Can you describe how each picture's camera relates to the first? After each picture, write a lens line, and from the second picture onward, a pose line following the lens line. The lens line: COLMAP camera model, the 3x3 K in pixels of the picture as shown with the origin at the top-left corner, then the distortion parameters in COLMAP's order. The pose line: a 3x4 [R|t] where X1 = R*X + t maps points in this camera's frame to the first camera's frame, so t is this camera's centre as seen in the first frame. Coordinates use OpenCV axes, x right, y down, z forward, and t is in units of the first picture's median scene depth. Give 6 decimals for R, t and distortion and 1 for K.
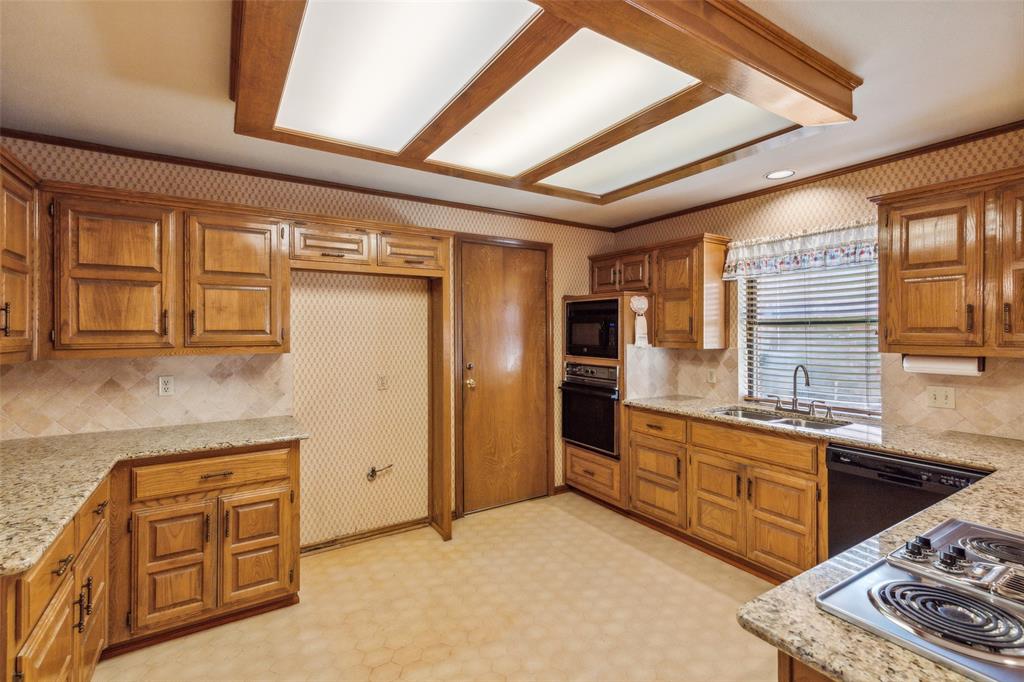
lens RADIAL K [[461.8, 0, 506.0], [0, 461.8, 331.0], [0, 0, 1]] dist [0.003058, -0.000117]
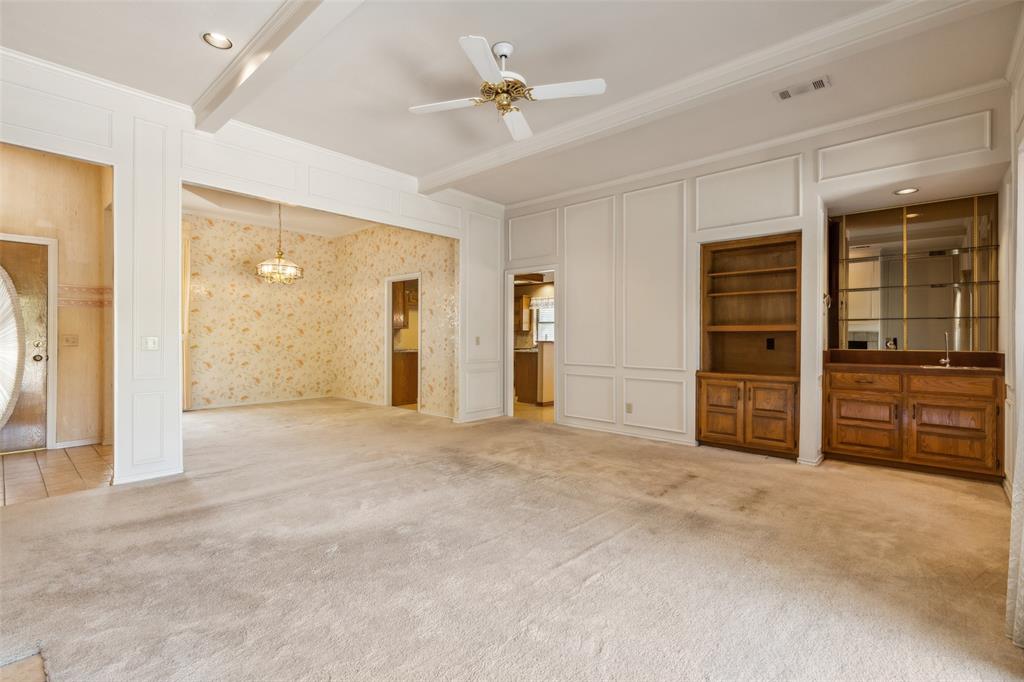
lens RADIAL K [[461.8, 0, 511.8], [0, 461.8, 336.8], [0, 0, 1]] dist [0.003058, -0.000117]
pose [[0.962870, 0.008436, 0.269832, -0.511047], [-0.009259, 0.999956, 0.001779, 0.076829], [-0.269805, -0.004211, 0.962906, -2.056993]]
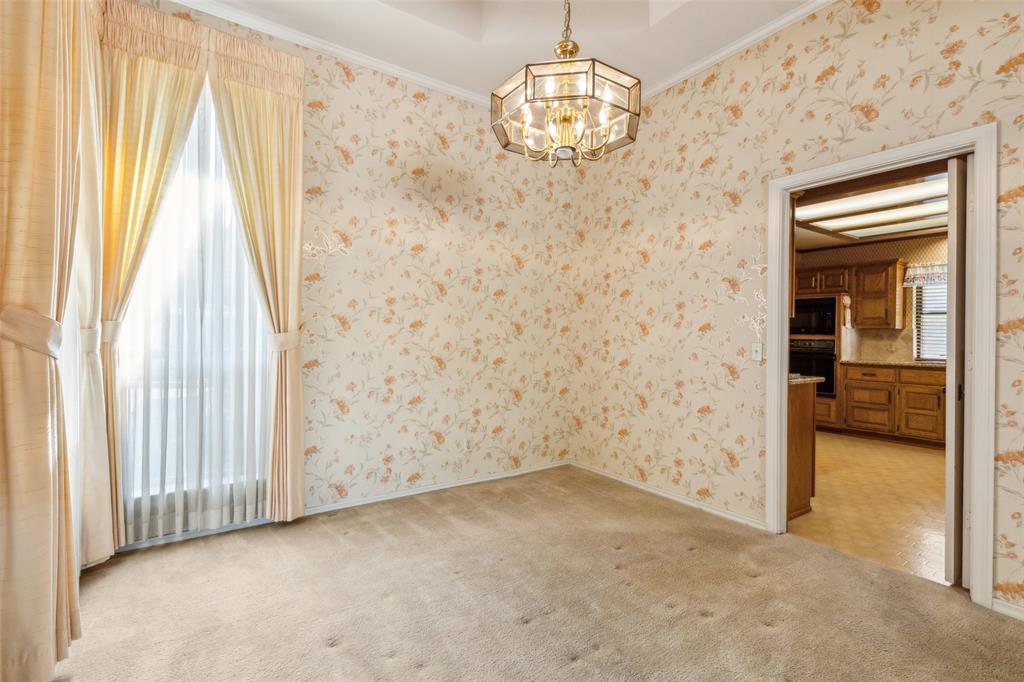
lens RADIAL K [[461.8, 0, 513.1], [0, 461.8, 337.2], [0, 0, 1]] dist [0.003058, -0.000117]
pose [[0.998704, 0.013033, 0.049192, -0.986776], [-0.013251, 0.999904, 0.004100, 0.079865], [-0.049134, -0.004746, 0.998781, -0.565056]]
